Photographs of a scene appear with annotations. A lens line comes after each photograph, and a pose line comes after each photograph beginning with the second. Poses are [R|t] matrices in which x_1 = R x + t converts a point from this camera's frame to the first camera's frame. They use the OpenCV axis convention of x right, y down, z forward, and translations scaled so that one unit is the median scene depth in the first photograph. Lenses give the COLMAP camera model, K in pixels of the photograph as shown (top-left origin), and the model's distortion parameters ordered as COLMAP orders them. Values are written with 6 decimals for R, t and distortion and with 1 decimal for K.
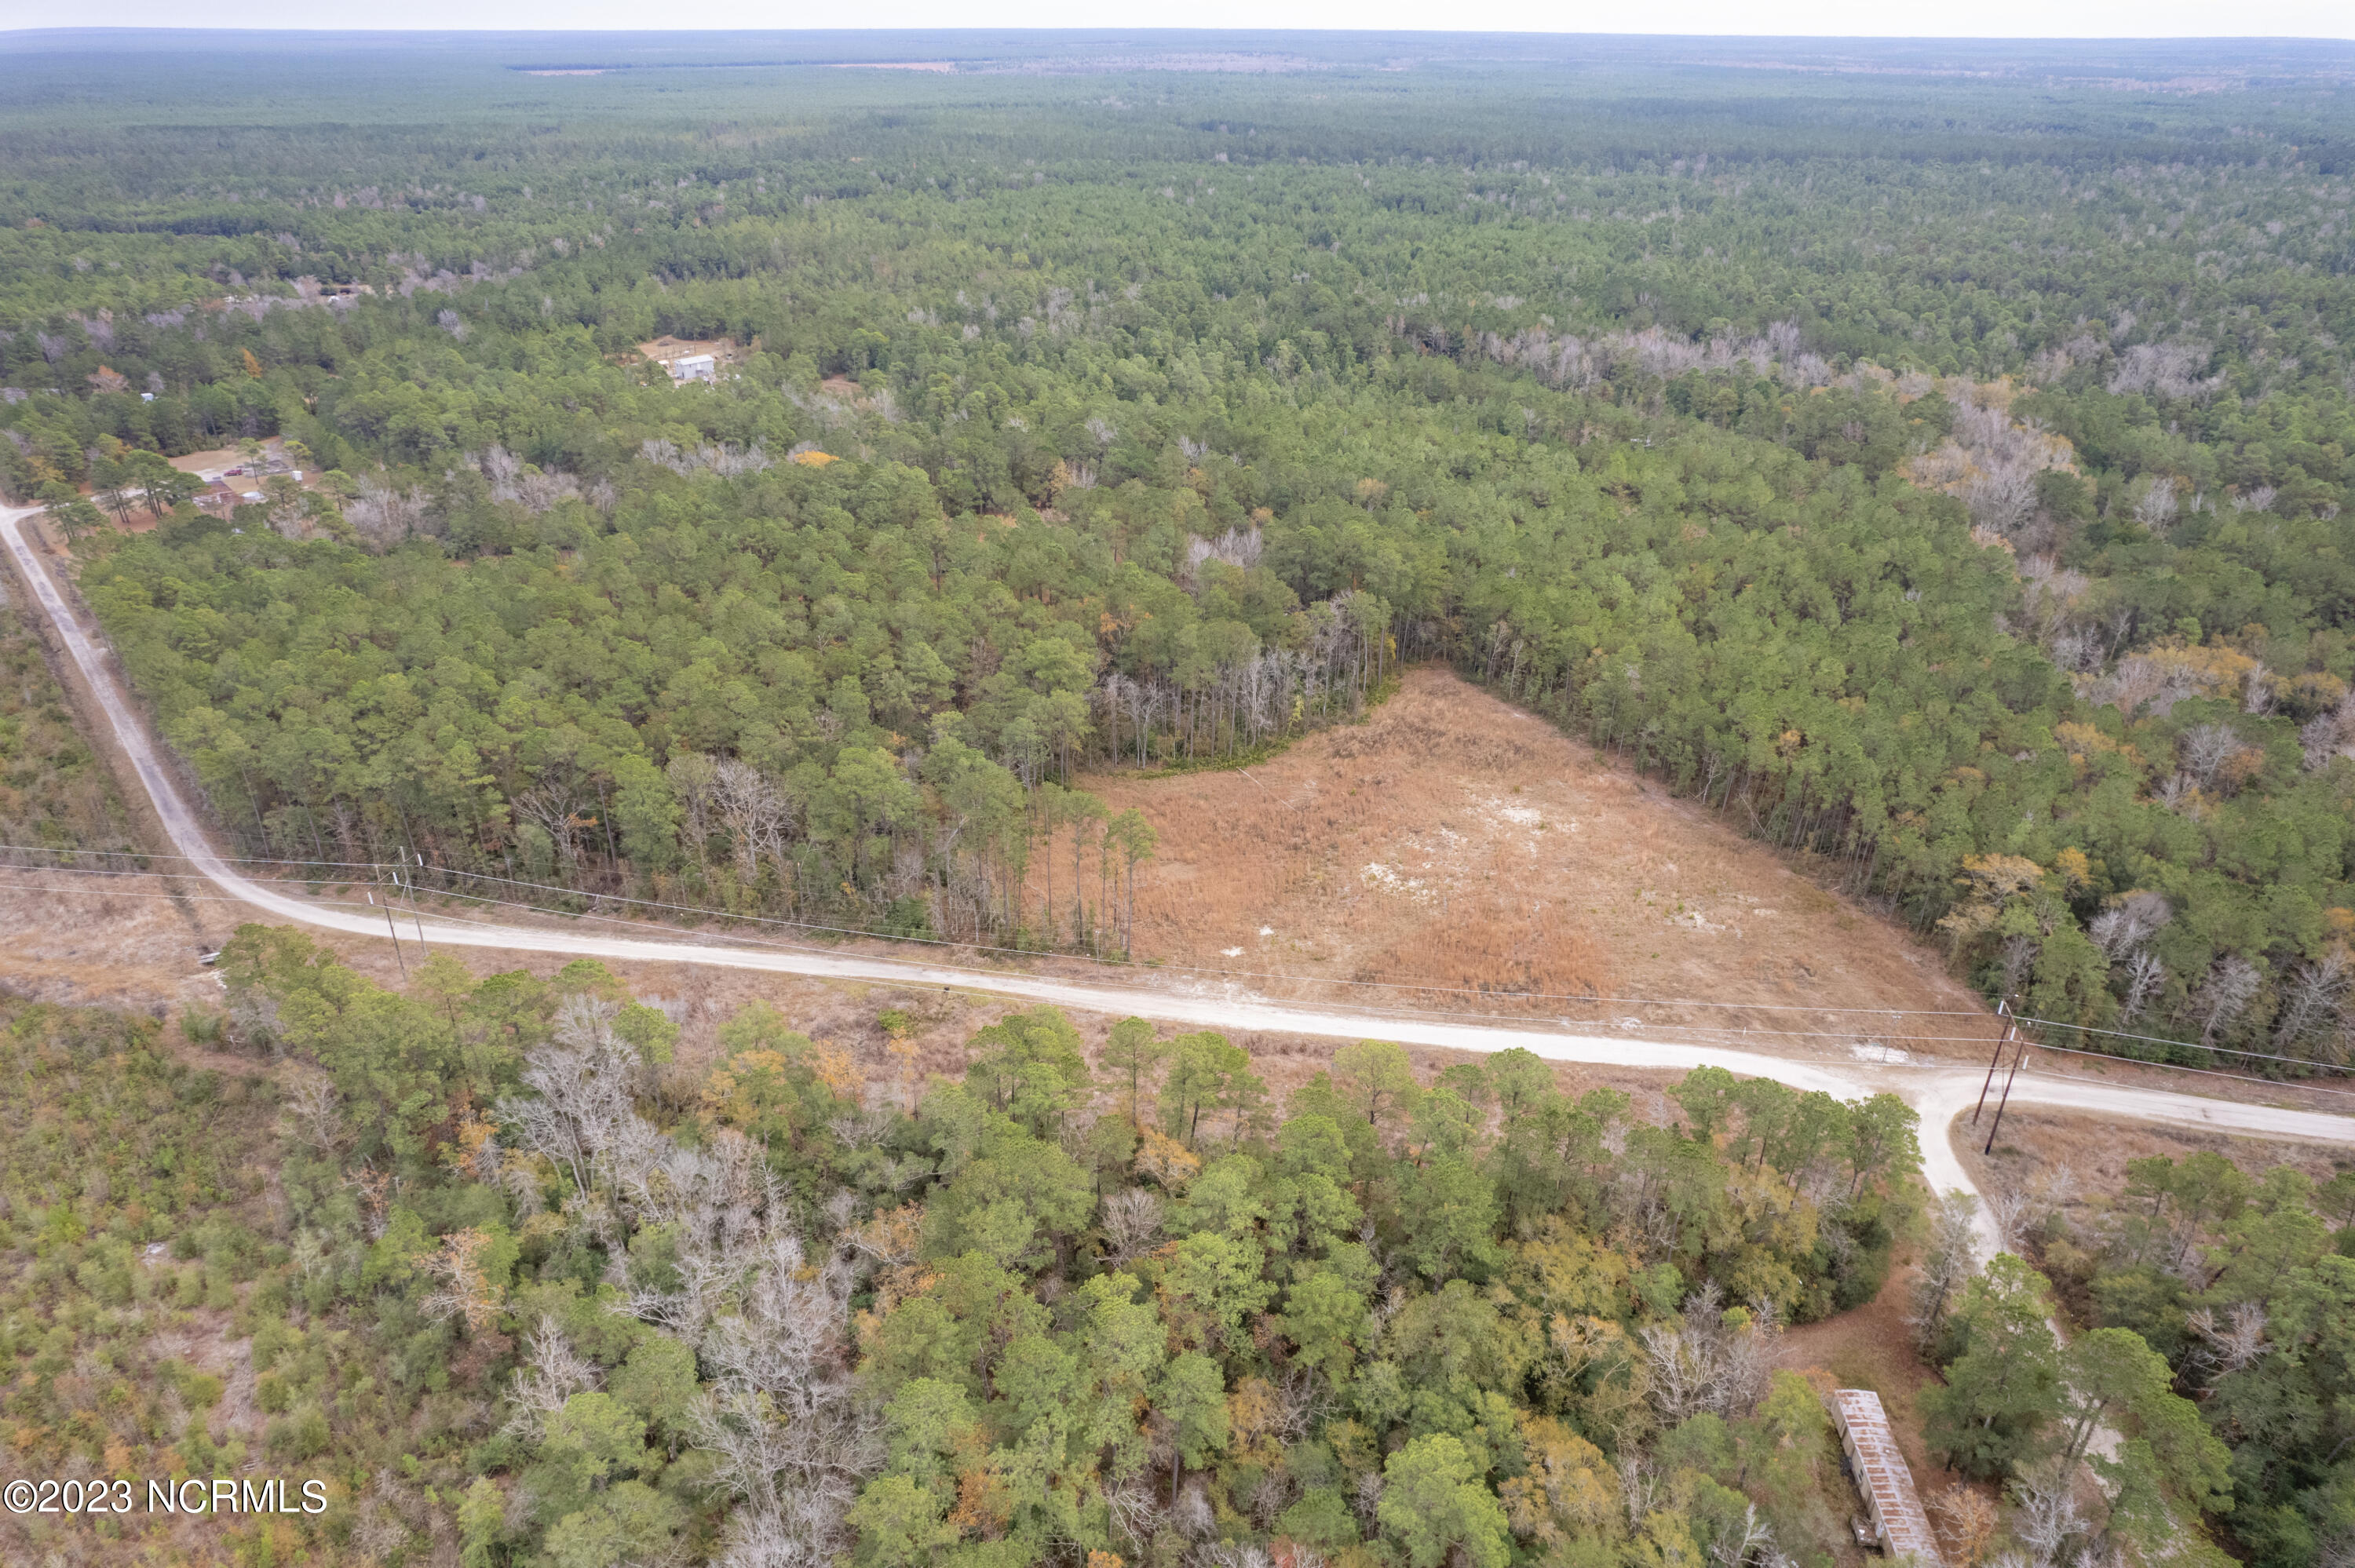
lens RADIAL K [[1527.3, 0, 1177.5], [0, 1527.3, 784.0], [0, 0, 1]] dist [-0.085310, 0.084565]
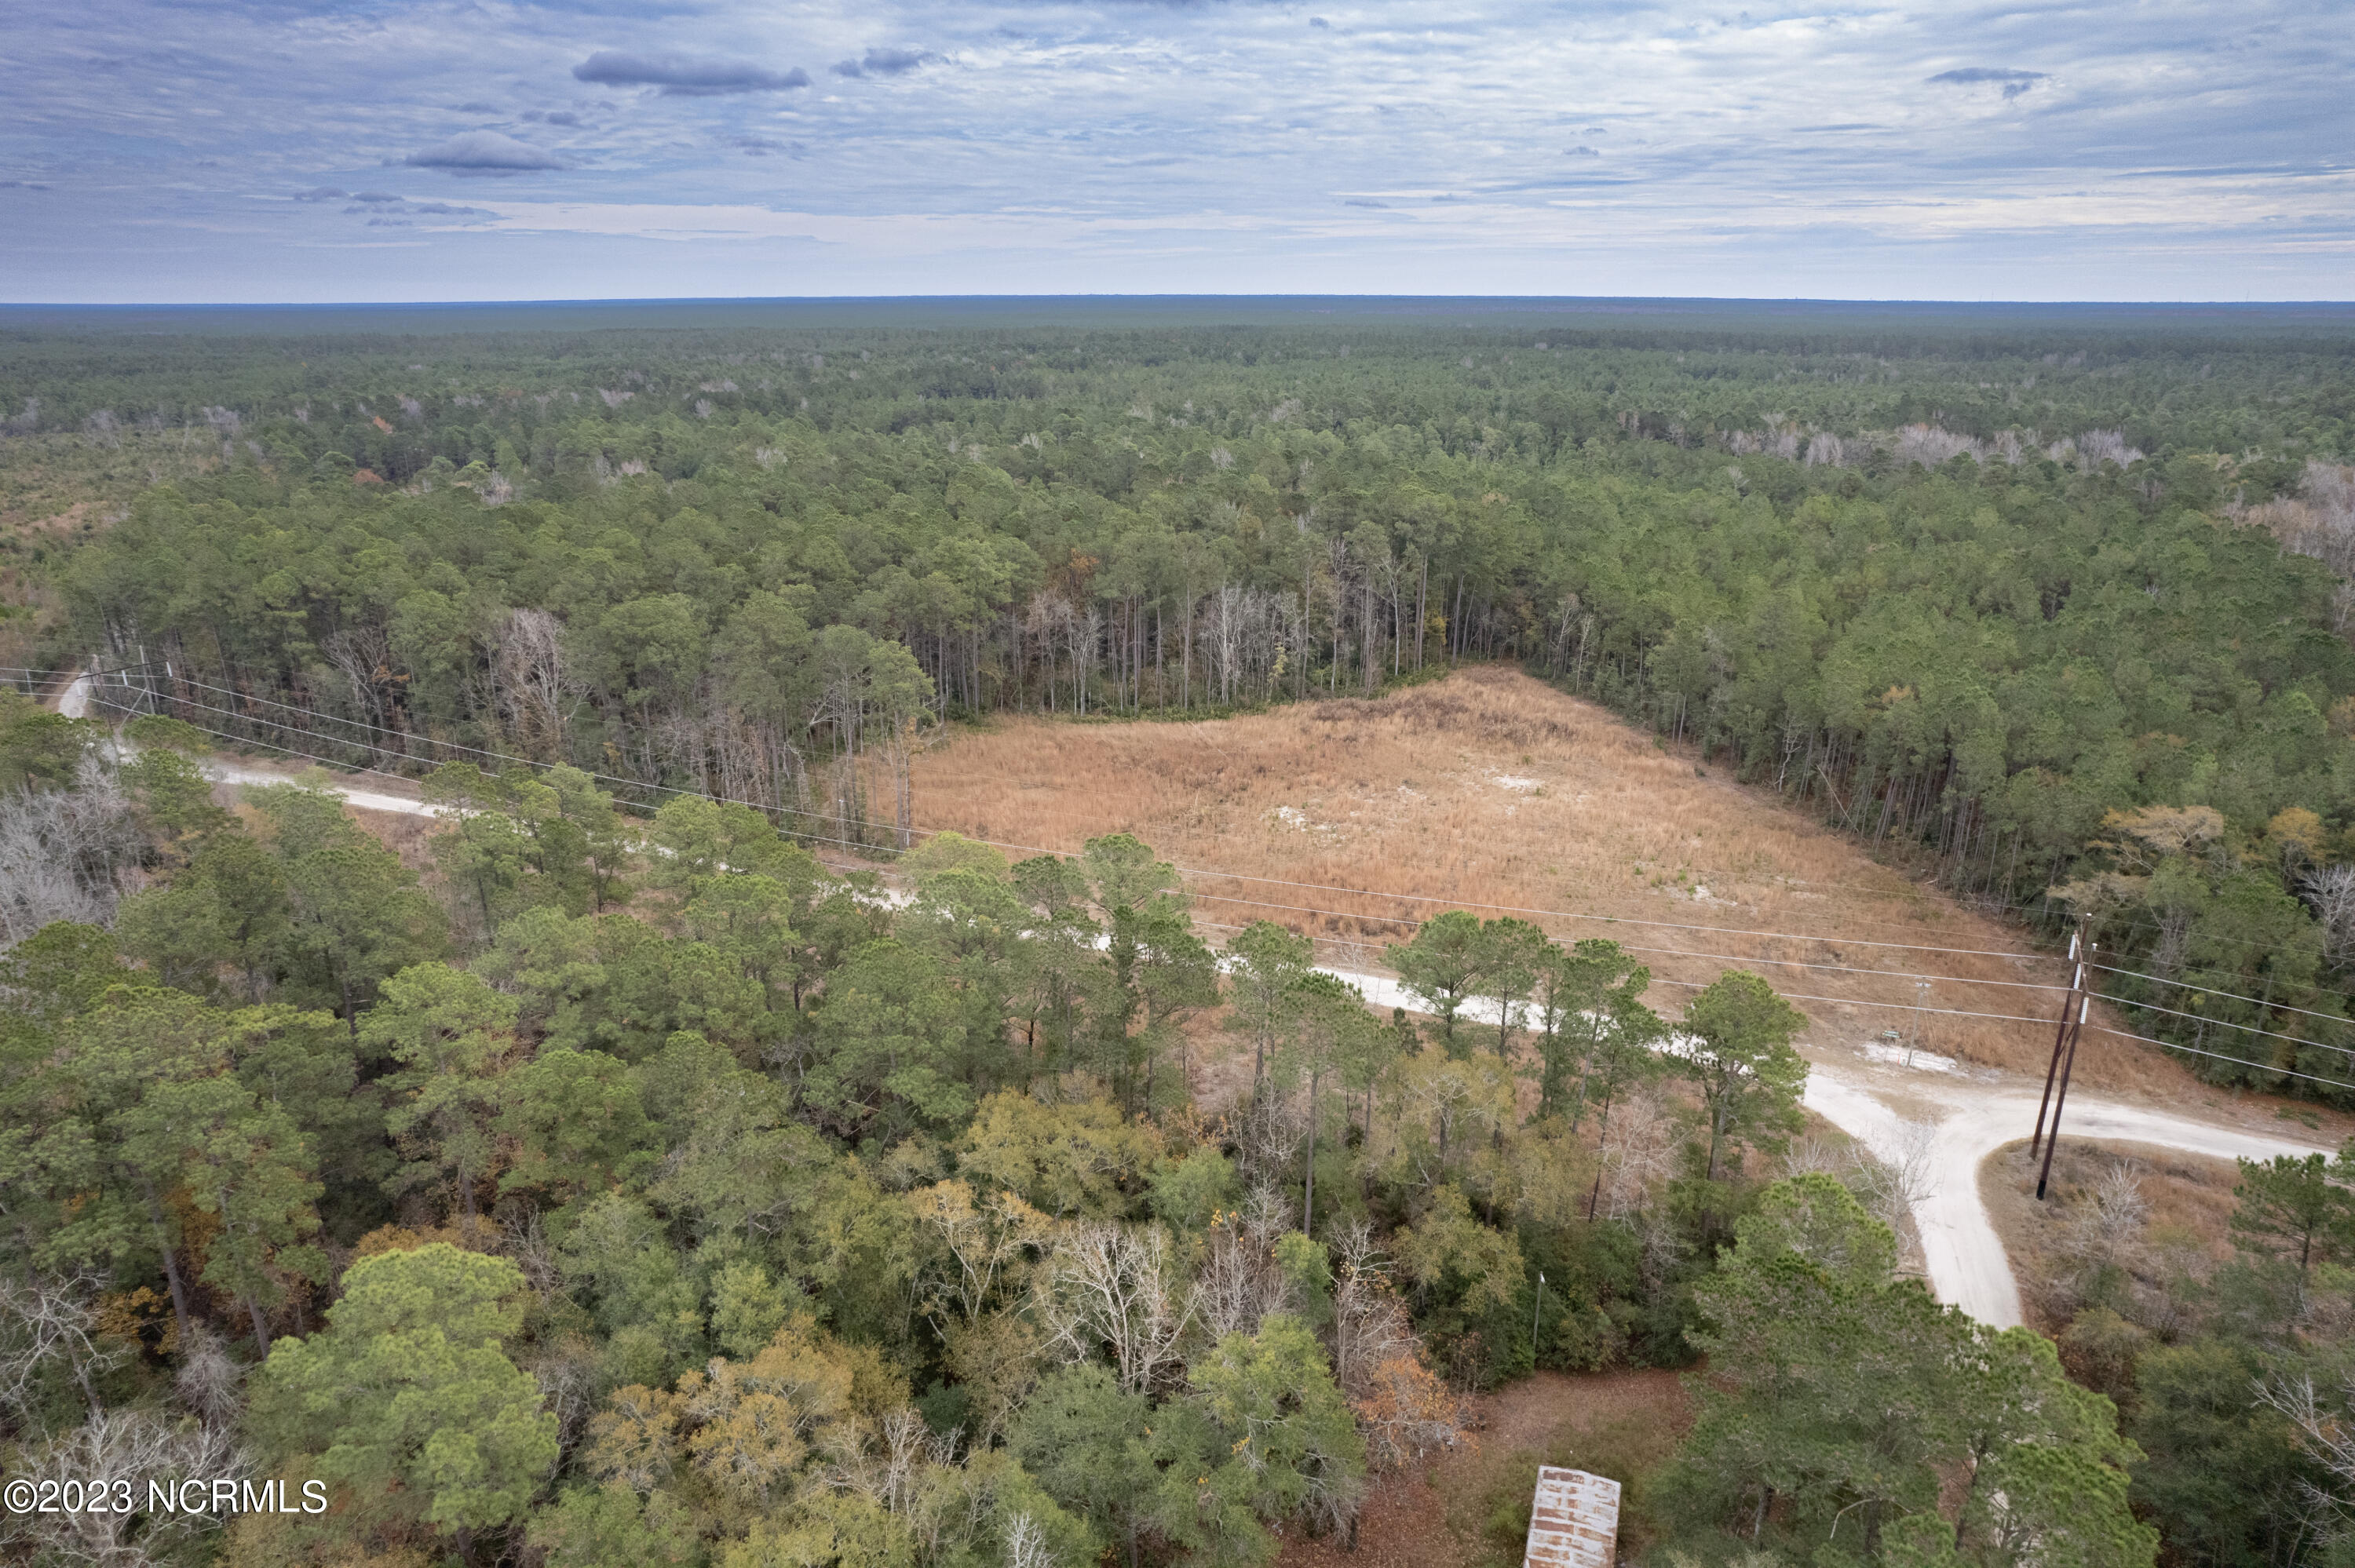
lens RADIAL K [[1527.3, 0, 1177.5], [0, 1527.3, 784.0], [0, 0, 1]] dist [-0.085310, 0.084565]
pose [[0.969054, 0.077550, -0.234353, 0.257285], [-0.113771, 0.982837, -0.145217, 0.159910], [0.219069, 0.167386, 0.961244, 0.260963]]
